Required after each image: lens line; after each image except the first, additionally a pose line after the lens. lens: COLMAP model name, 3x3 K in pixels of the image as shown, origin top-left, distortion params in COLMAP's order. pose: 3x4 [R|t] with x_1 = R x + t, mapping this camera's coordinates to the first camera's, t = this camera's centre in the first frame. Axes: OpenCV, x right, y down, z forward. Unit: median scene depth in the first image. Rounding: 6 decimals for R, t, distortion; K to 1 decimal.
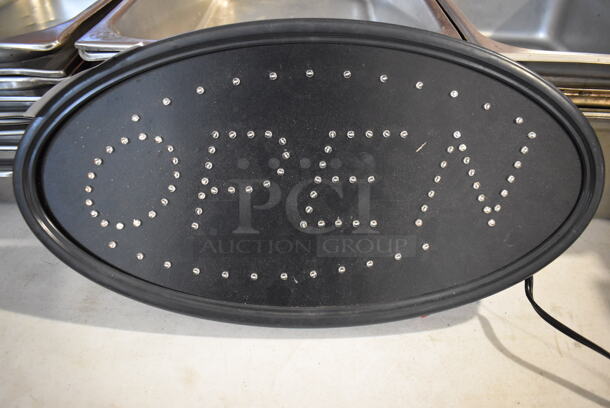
lens RADIAL K [[459.3, 0, 305.0], [0, 459.3, 204.0], [0, 0, 1]] dist [-0.079800, 0.006854]
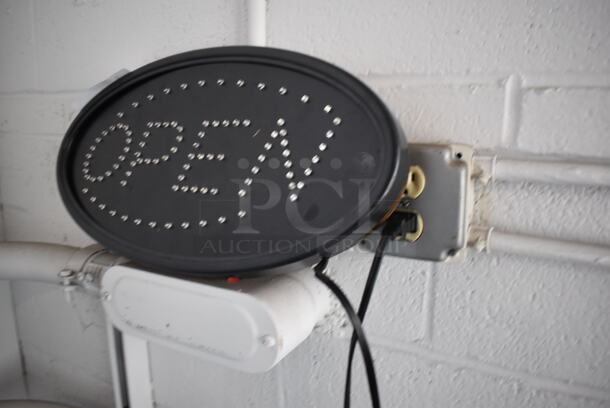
lens RADIAL K [[459.3, 0, 305.0], [0, 459.3, 204.0], [0, 0, 1]] dist [-0.079800, 0.006854]
pose [[0.836482, 0.087943, -0.540892, 1.029350], [-0.286153, 0.911878, -0.294271, 0.367967], [0.467348, 0.400931, 0.787934, 0.165274]]
